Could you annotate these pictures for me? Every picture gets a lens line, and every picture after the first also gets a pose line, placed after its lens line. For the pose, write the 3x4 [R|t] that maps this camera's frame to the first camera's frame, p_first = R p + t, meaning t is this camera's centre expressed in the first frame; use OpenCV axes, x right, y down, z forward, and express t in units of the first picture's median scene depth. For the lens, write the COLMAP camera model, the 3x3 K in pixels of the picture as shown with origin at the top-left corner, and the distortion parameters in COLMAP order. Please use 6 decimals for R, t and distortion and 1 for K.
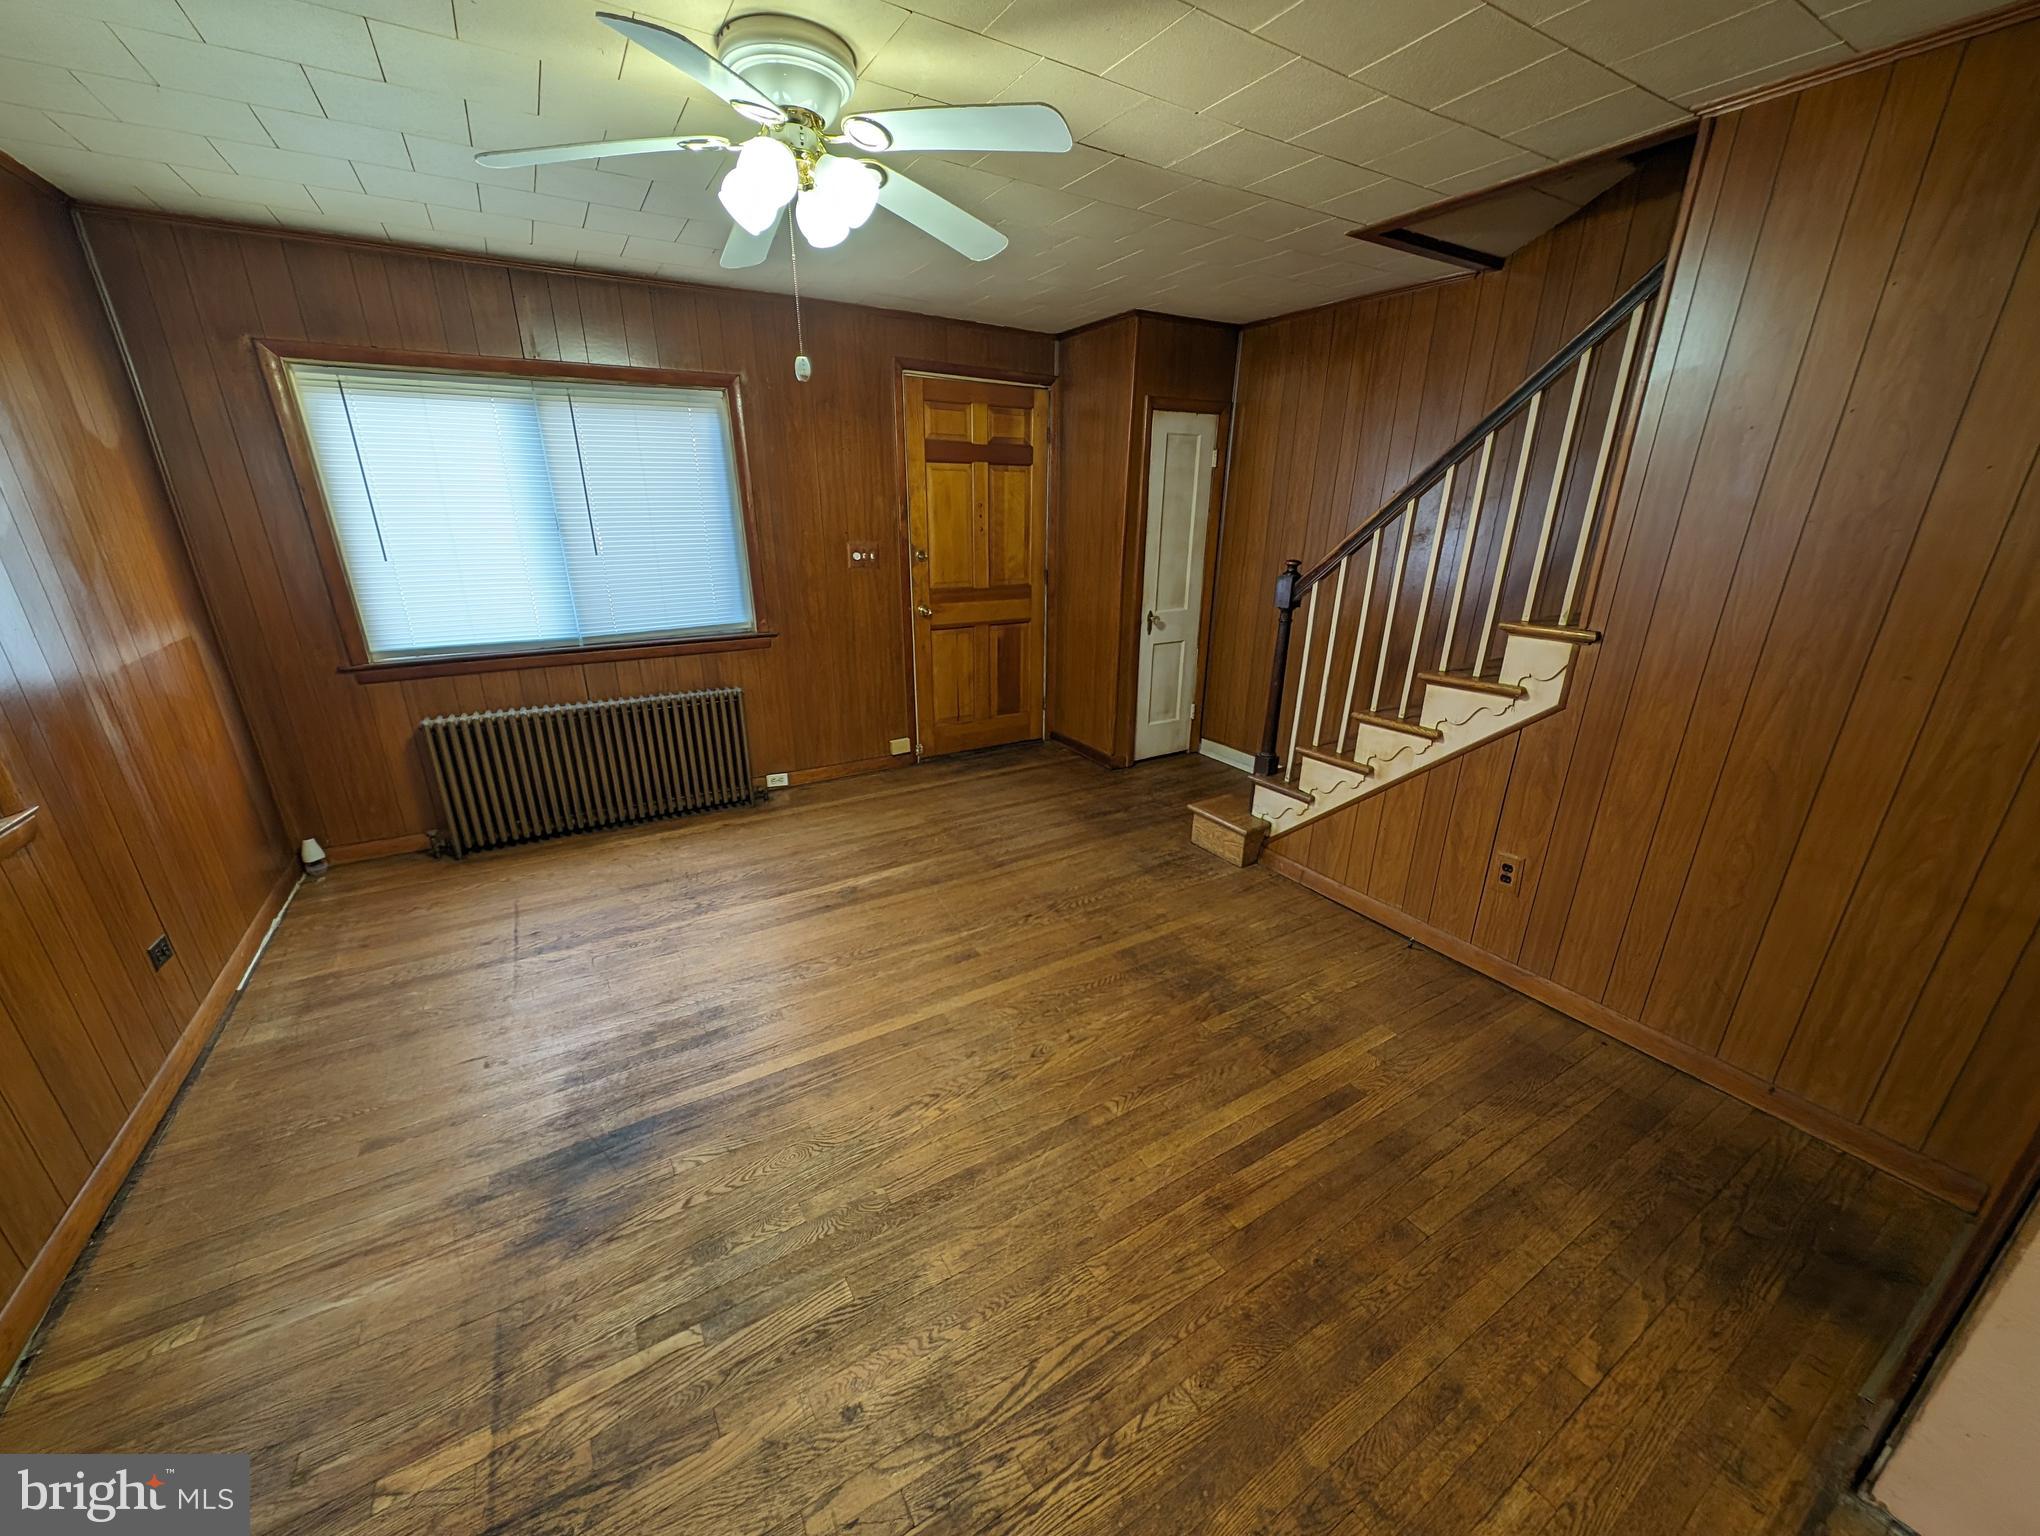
lens RADIAL K [[762.6, 0, 1019.9], [0, 762.6, 778.3], [0, 0, 1]] dist [0.000282, -0.000495]
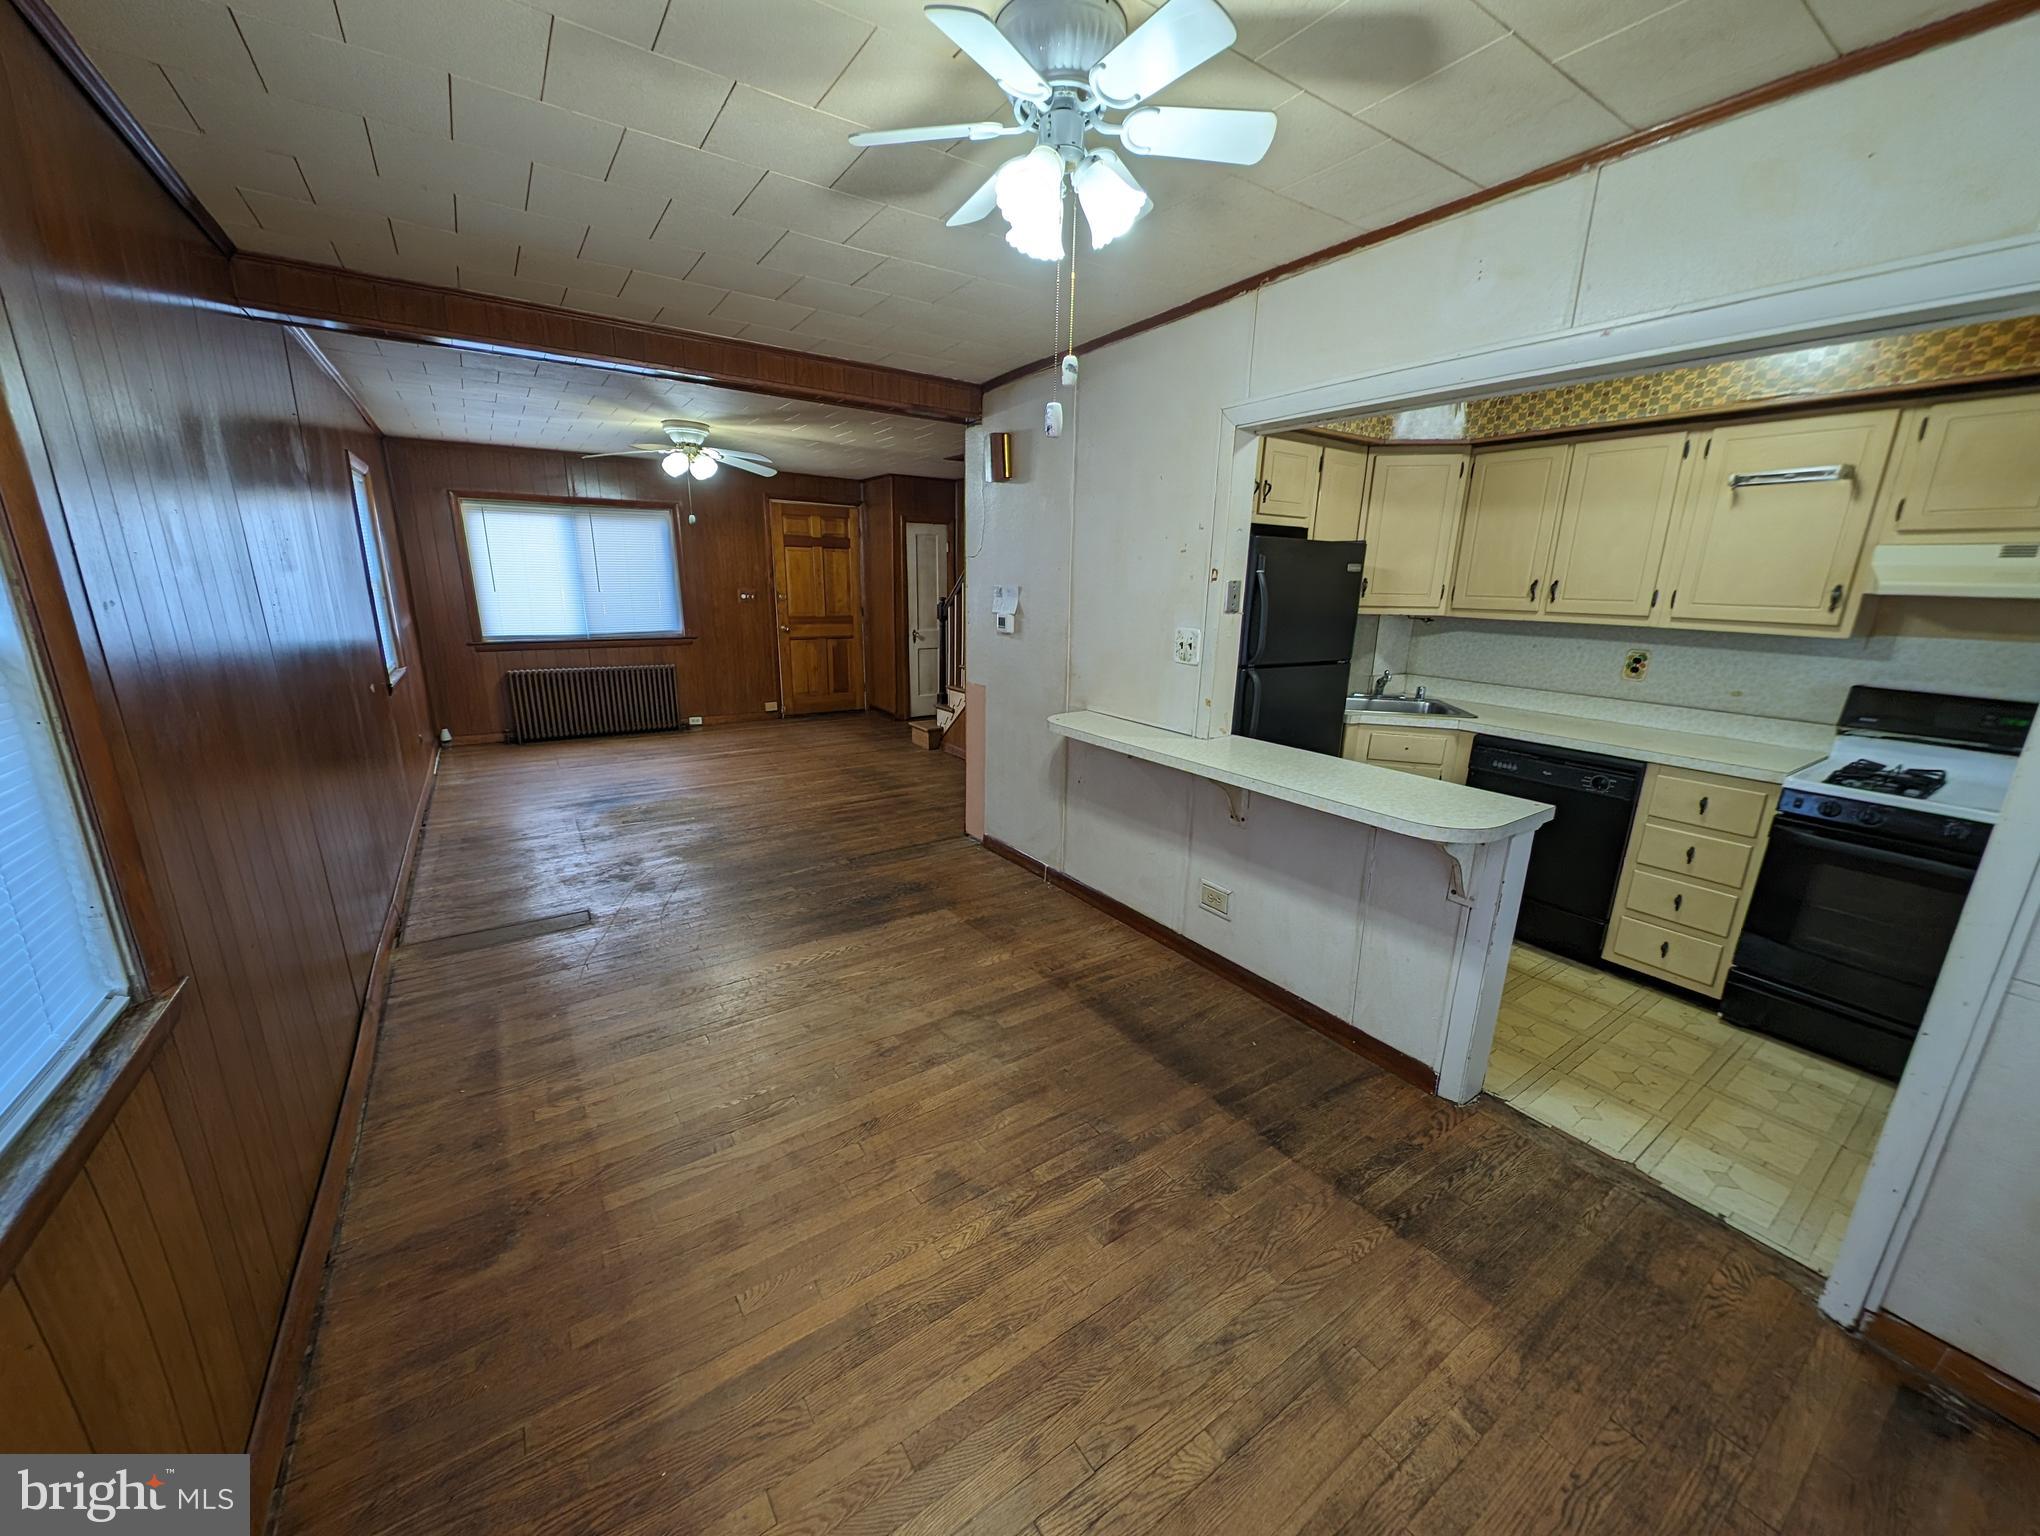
lens RADIAL K [[762.6, 0, 1019.9], [0, 762.6, 778.3], [0, 0, 1]] dist [0.000282, -0.000495]
pose [[0.998704, 0.000486, 0.050898, 0.525281], [0.003765, 0.996509, -0.083395, 0.439452], [-0.050761, 0.083478, 0.995216, -1.202472]]
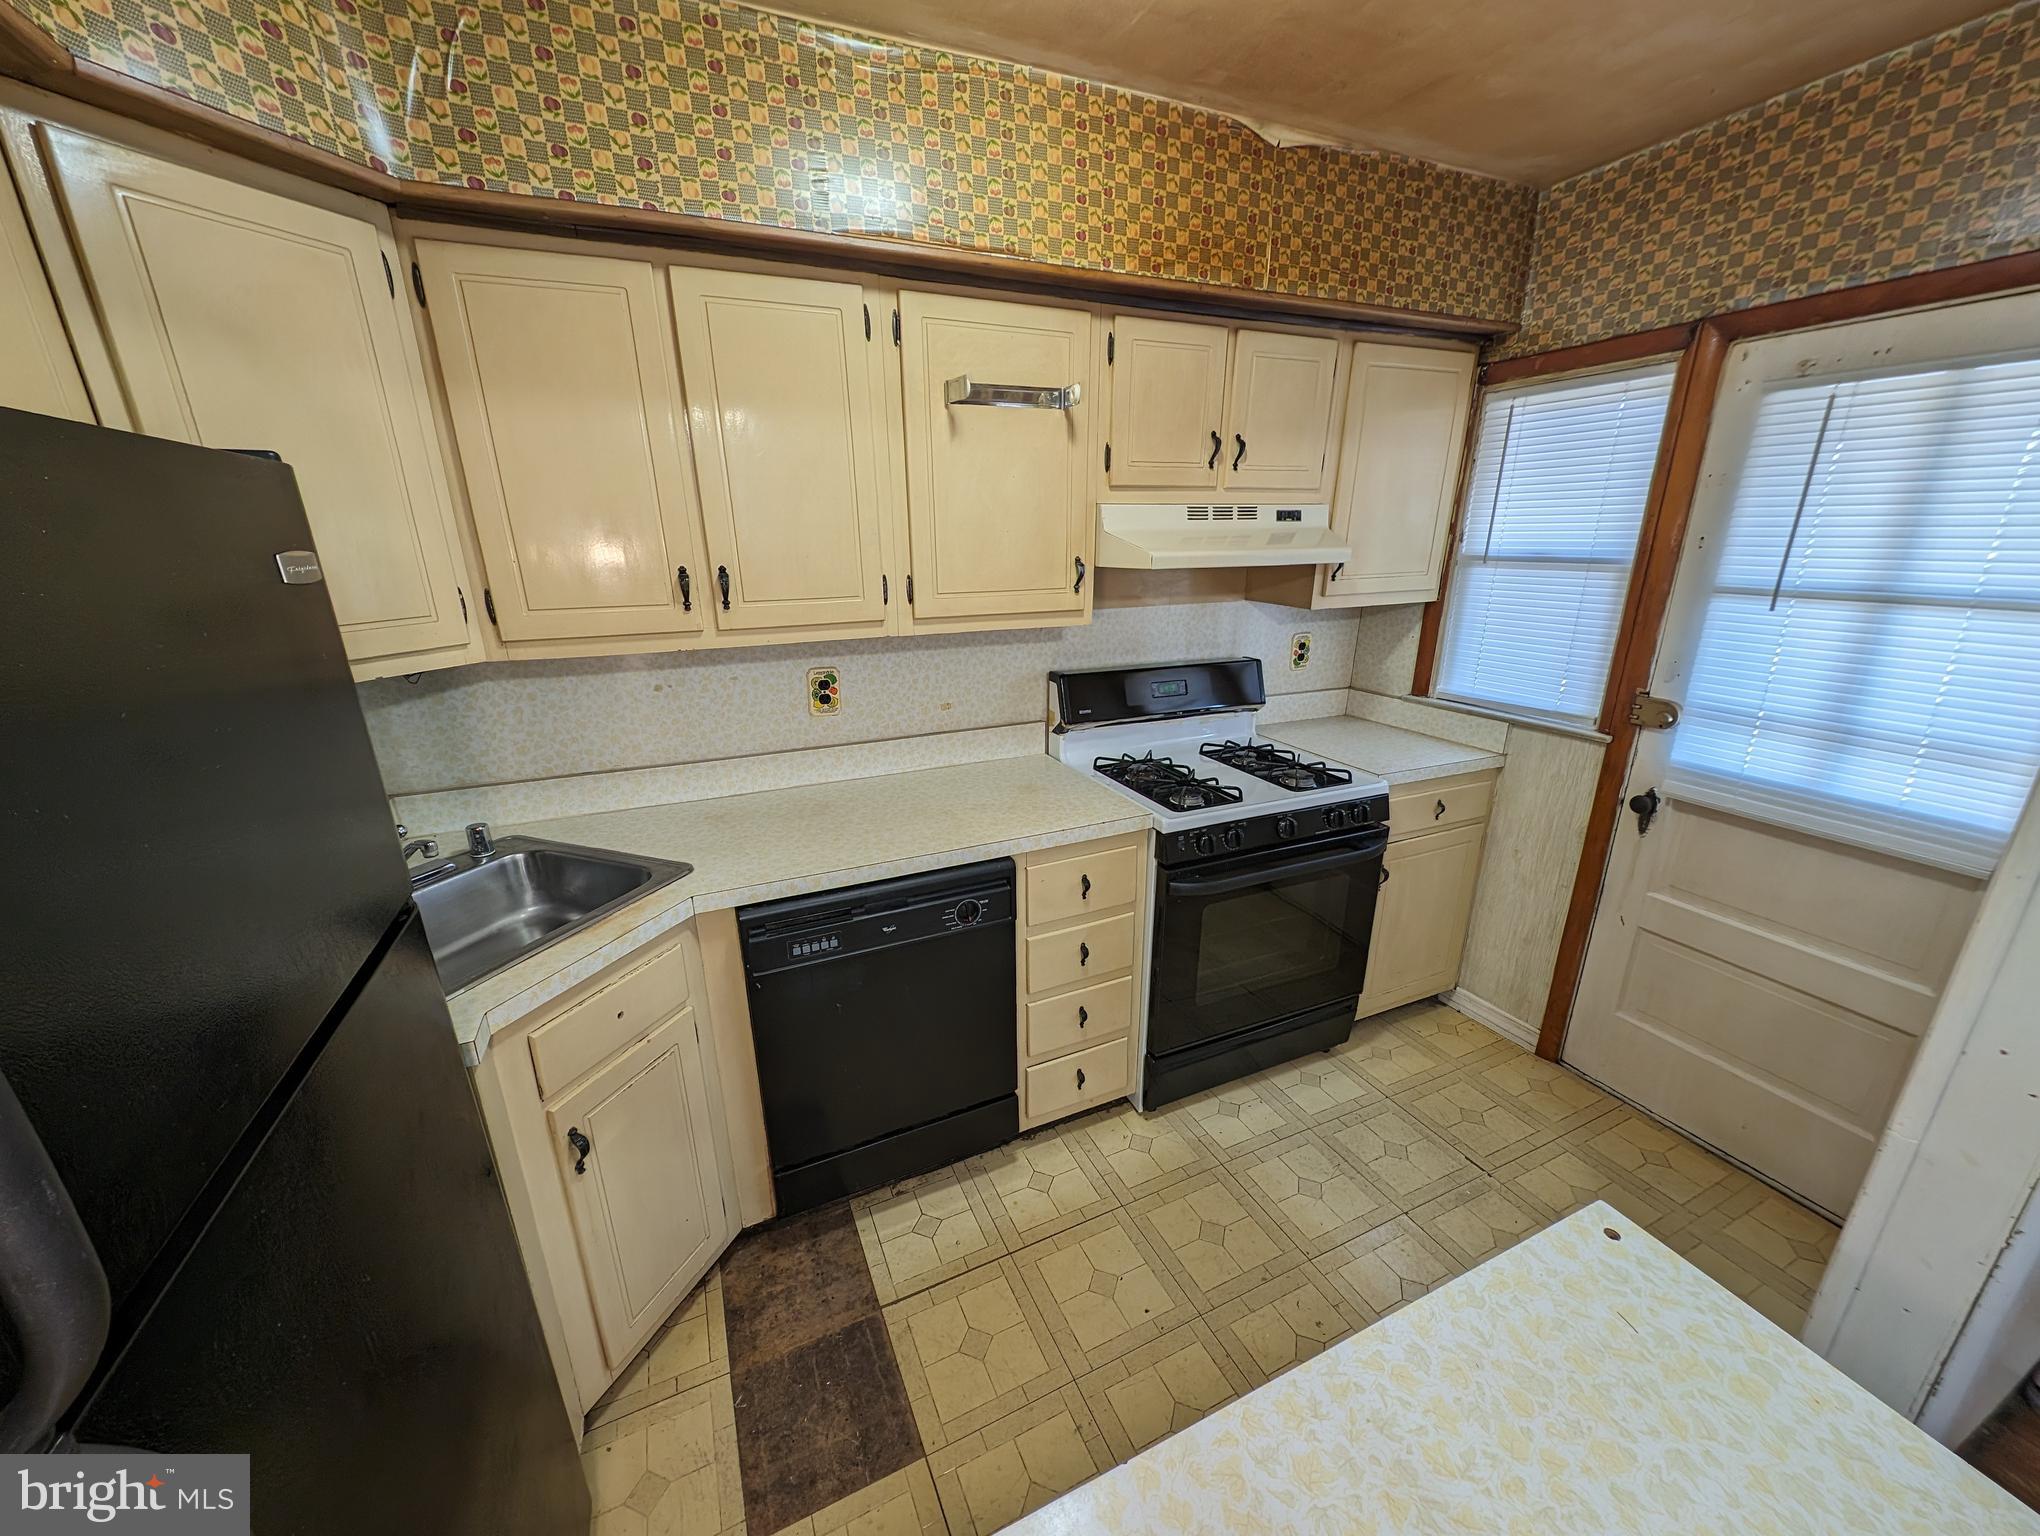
lens RADIAL K [[767.3, 0, 1015.2], [0, 767.3, 779.9], [0, 0, 1]] dist [0.016983, -0.007055]
pose [[0.121903, -0.312479, 0.942070, 0.834694], [0.346720, 0.902761, 0.254575, 0.113373], [-0.930013, 0.295602, 0.218392, -0.381818]]
